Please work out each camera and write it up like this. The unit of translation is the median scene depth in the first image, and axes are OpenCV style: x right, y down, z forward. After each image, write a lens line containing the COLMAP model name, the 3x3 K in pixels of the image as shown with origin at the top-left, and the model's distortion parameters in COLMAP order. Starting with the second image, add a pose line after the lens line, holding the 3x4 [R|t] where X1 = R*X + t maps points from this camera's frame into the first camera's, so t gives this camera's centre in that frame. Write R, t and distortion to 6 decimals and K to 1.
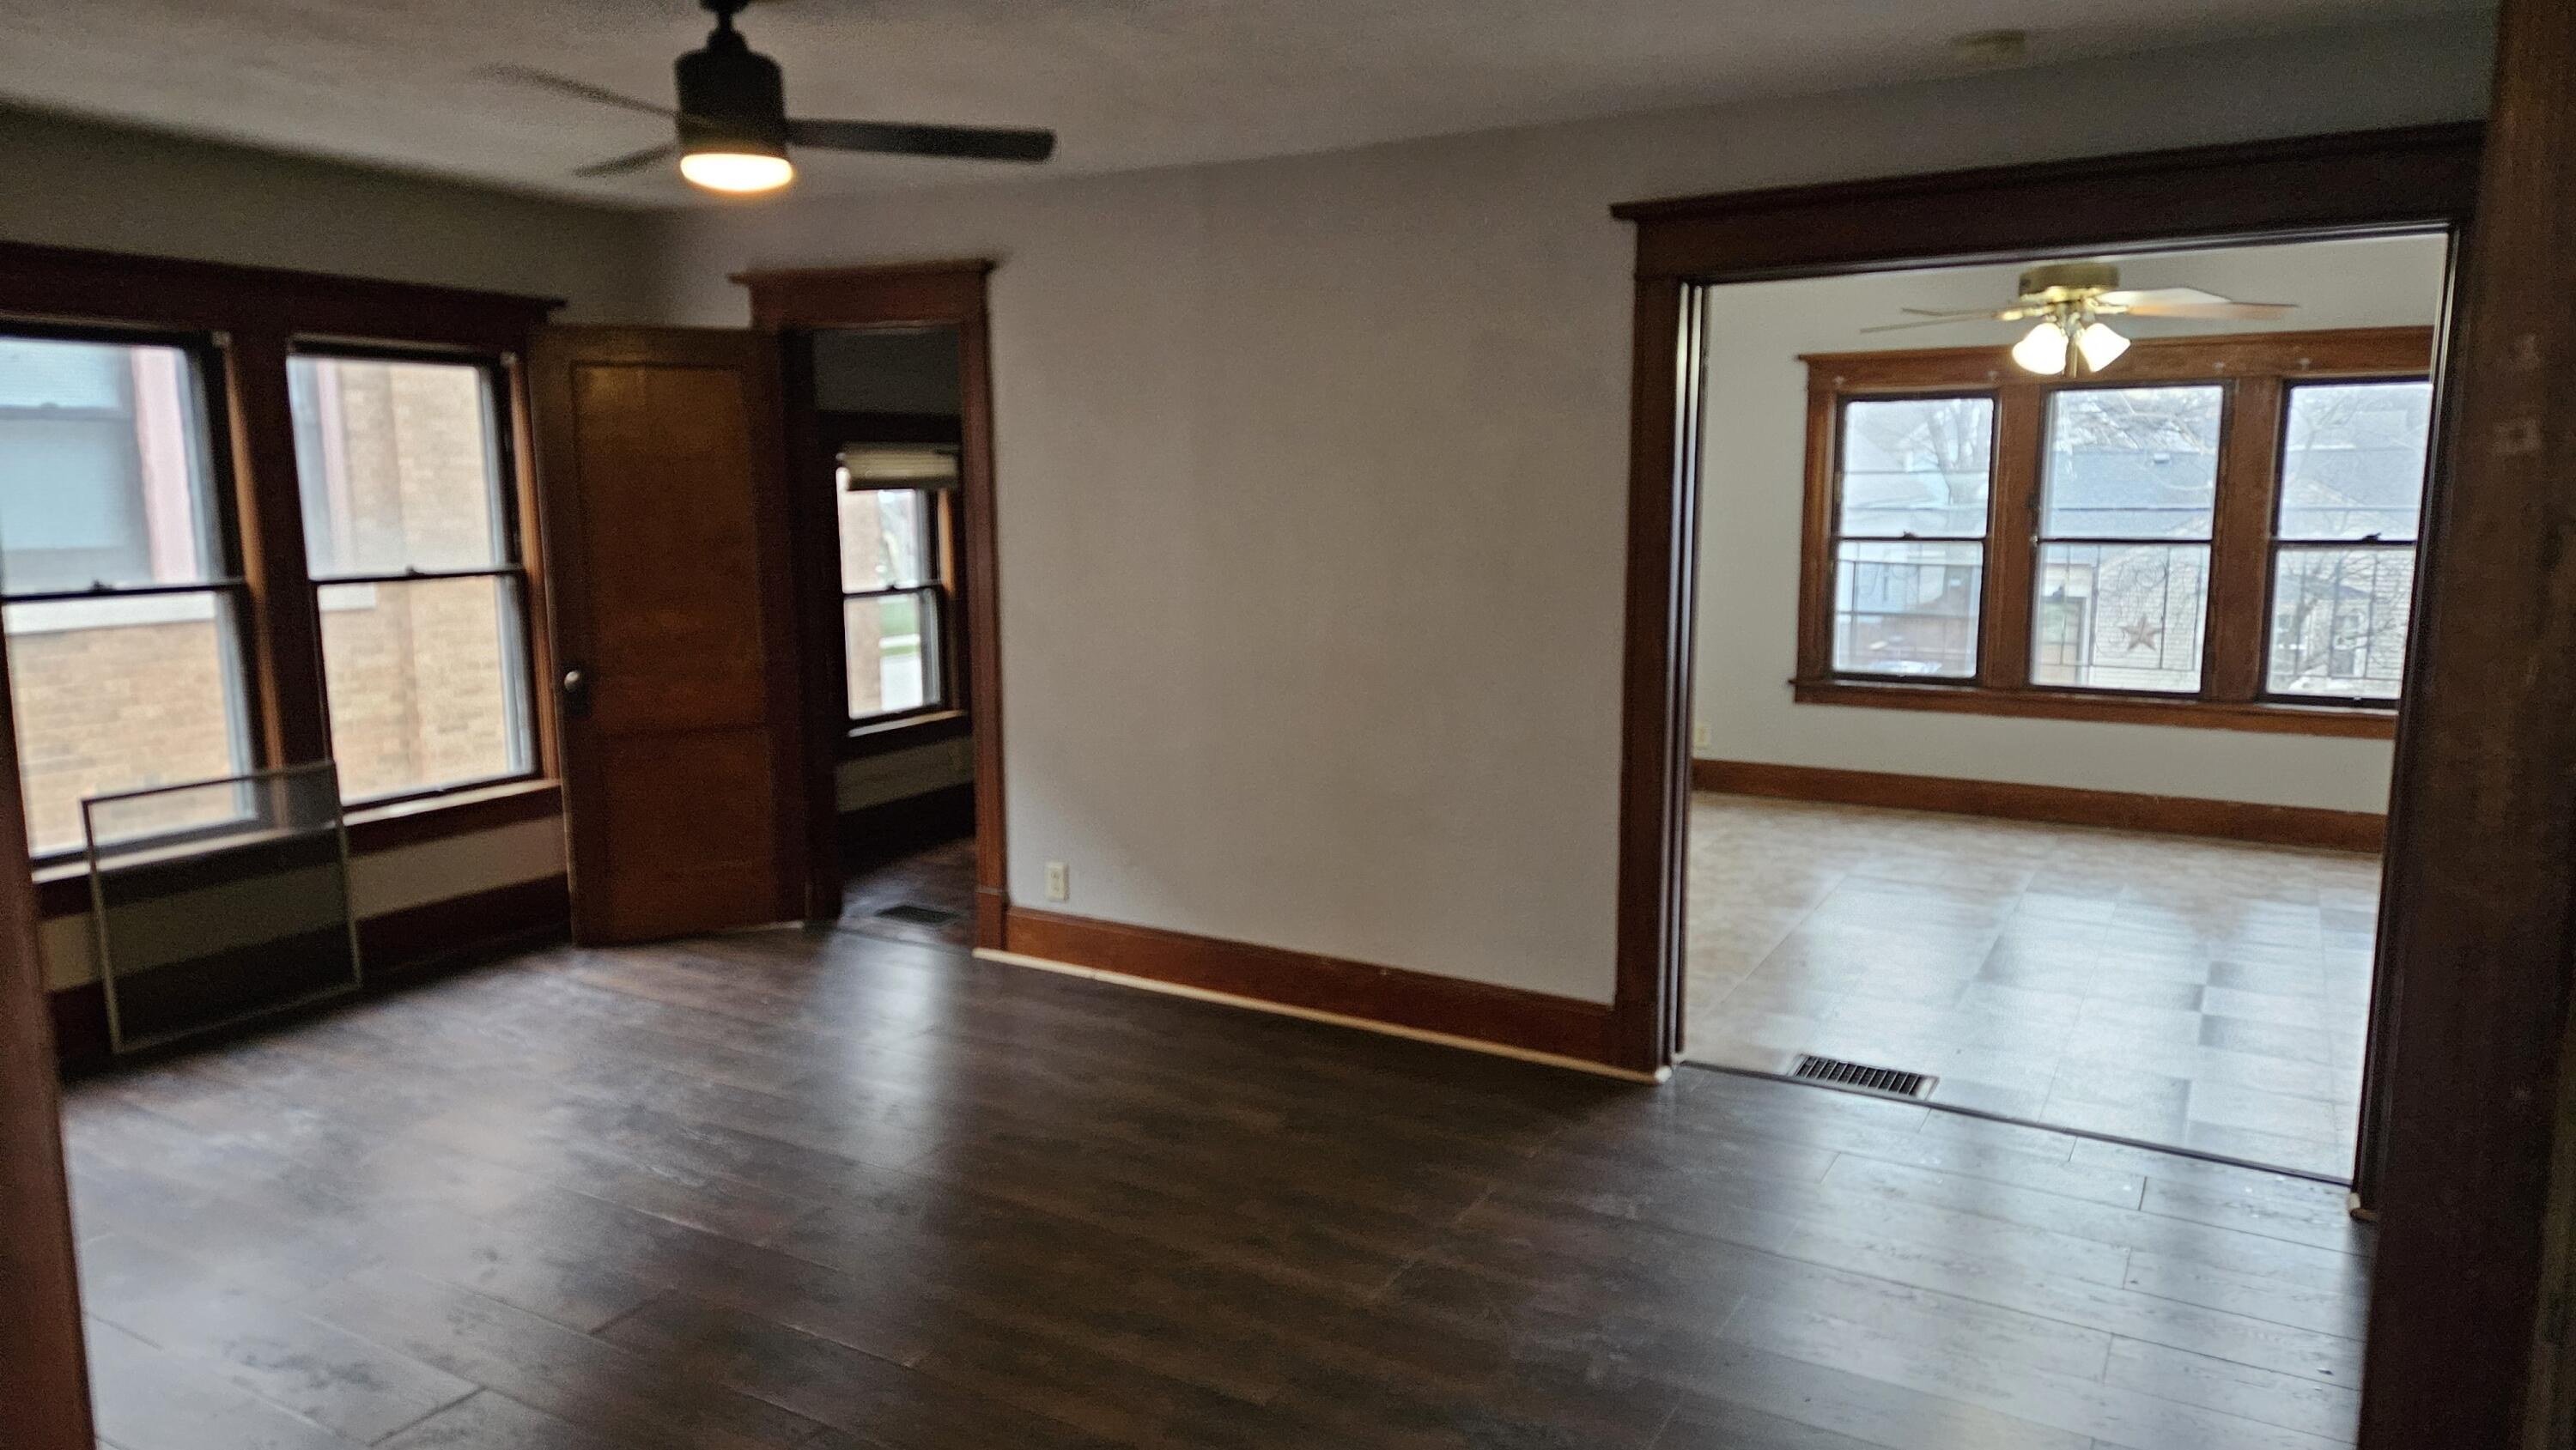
lens RADIAL K [[1714.5, 0, 1270.5], [0, 1714.5, 717.9], [0, 0, 1]] dist [0.075970, -0.000648]
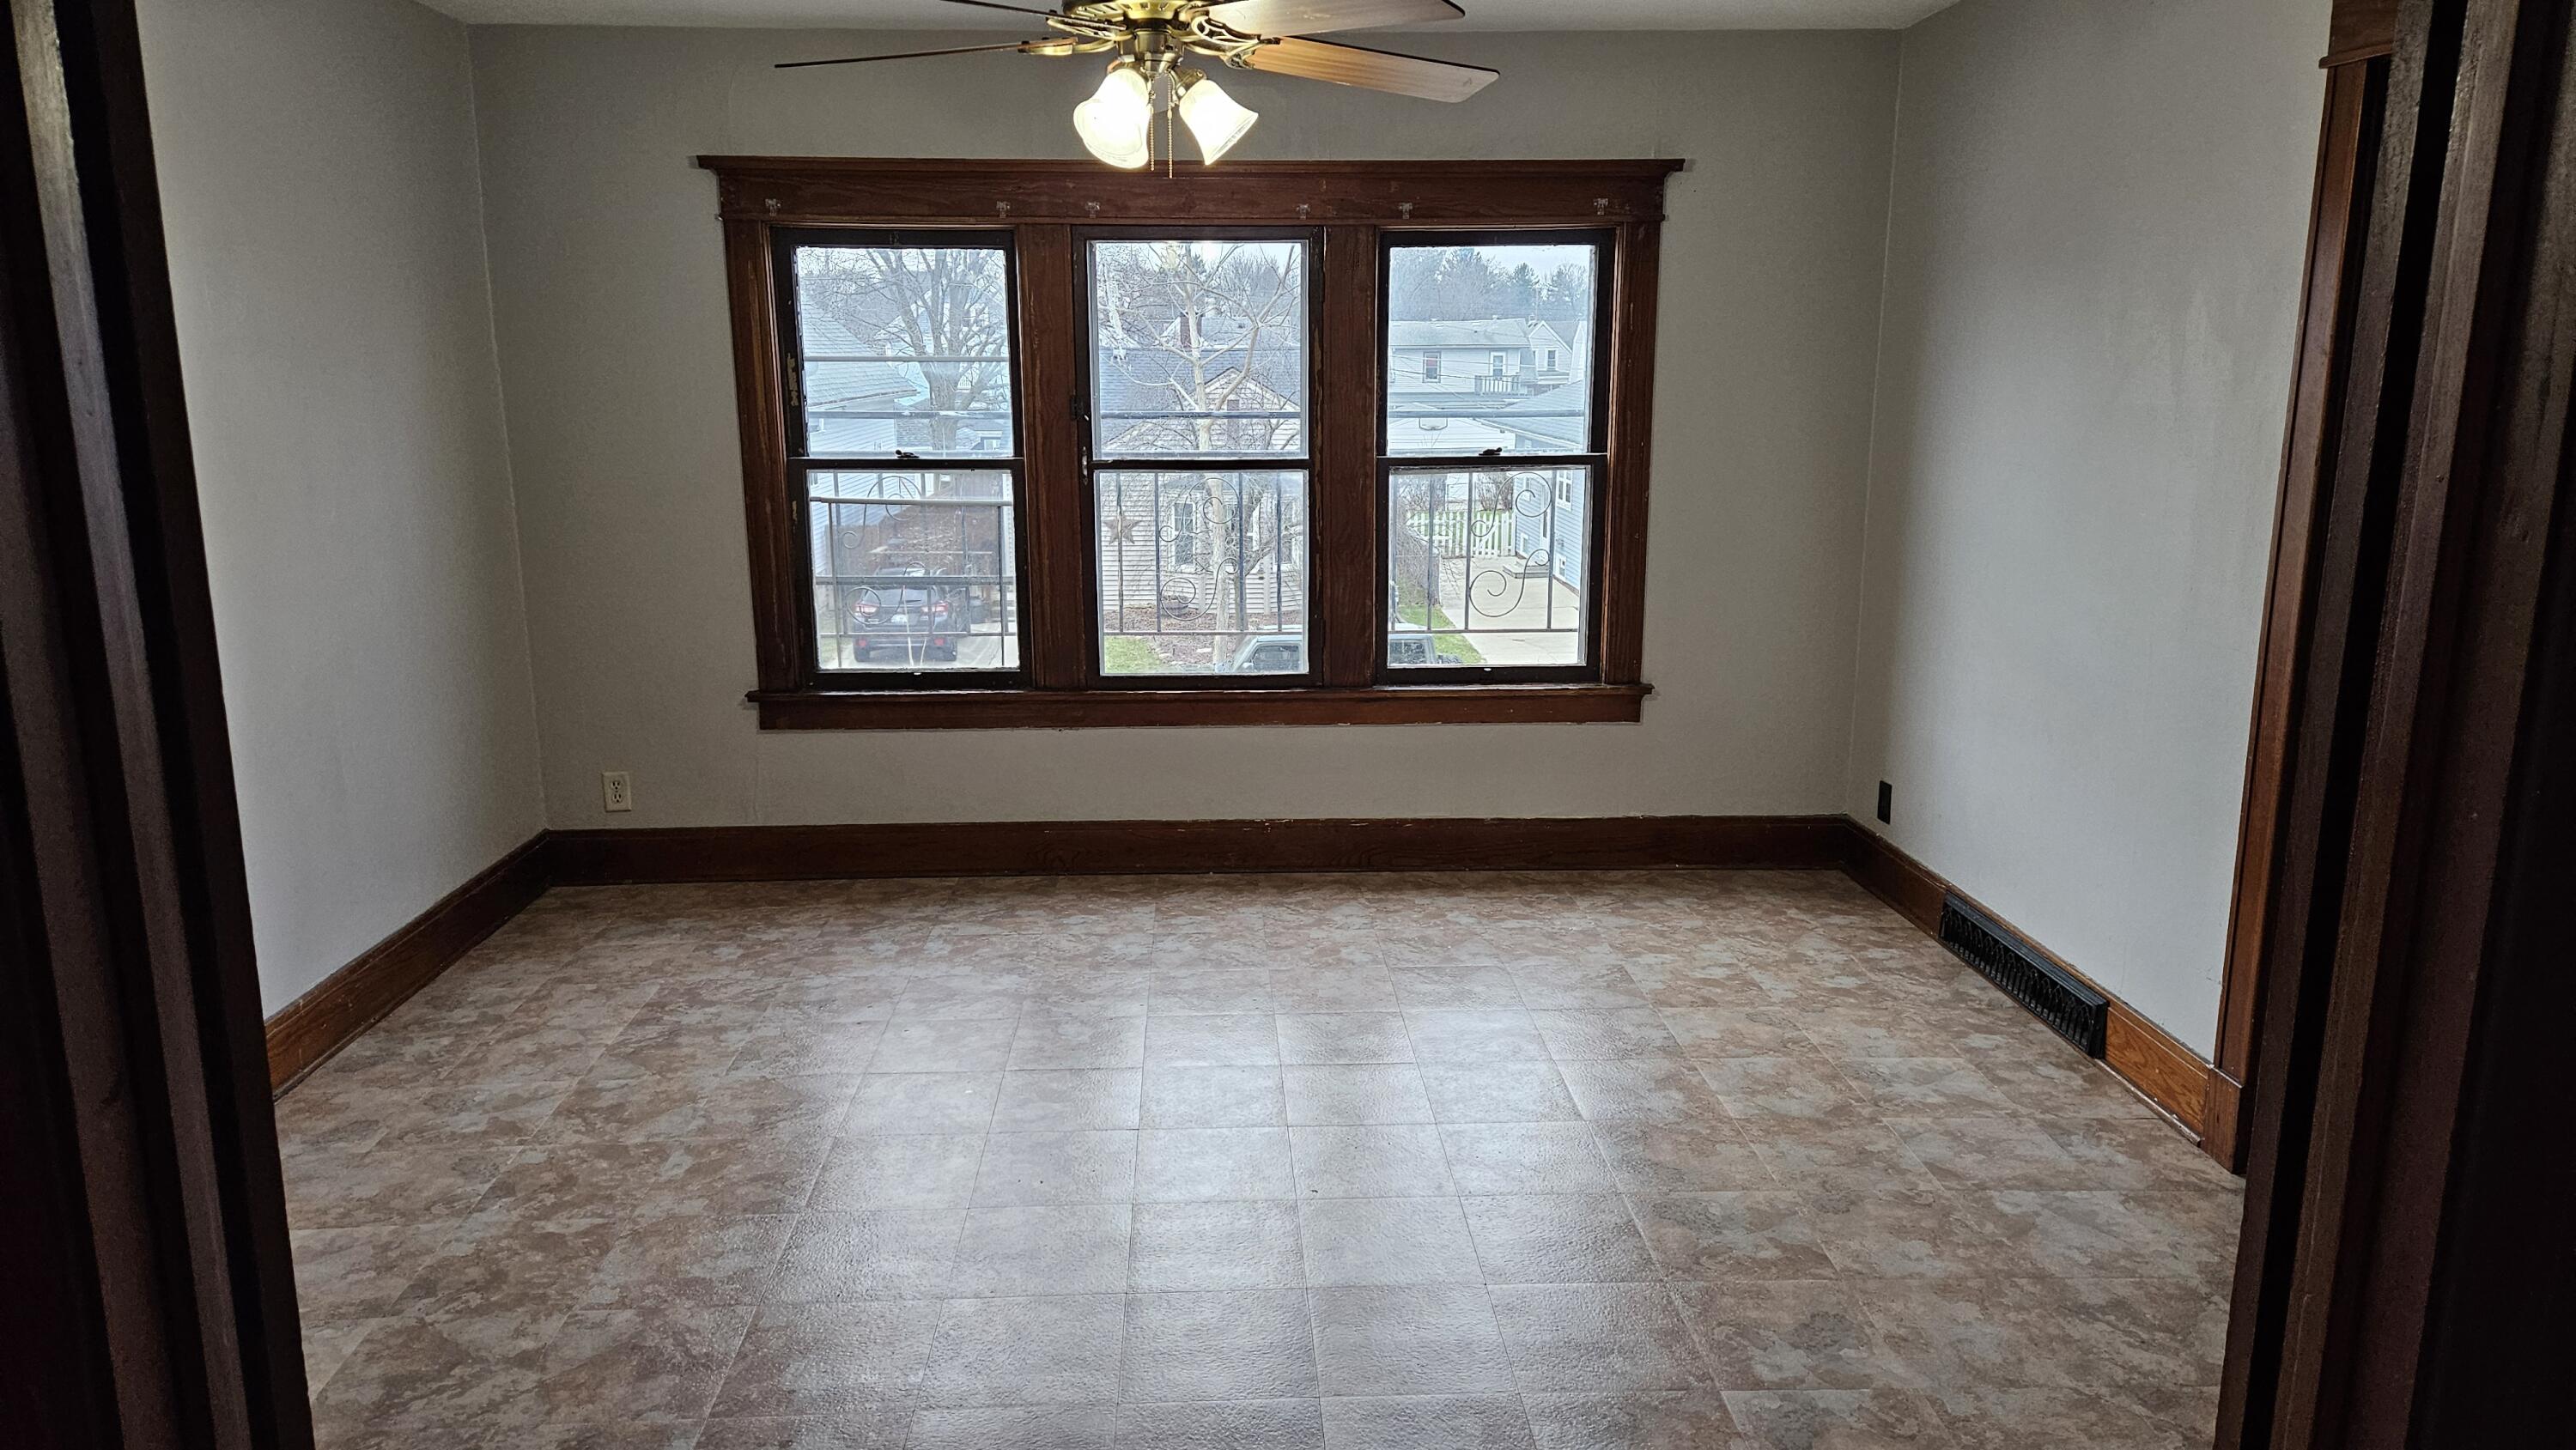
lens RADIAL K [[1714.5, 0, 1274.9], [0, 1714.5, 728.9], [0, 0, 1]] dist [0.075970, -0.000648]
pose [[0.845141, -0.111398, 0.522807, 0.141944], [0.076066, 0.993154, 0.088655, -0.053939], [-0.529103, -0.035158, 0.847829, 0.393806]]
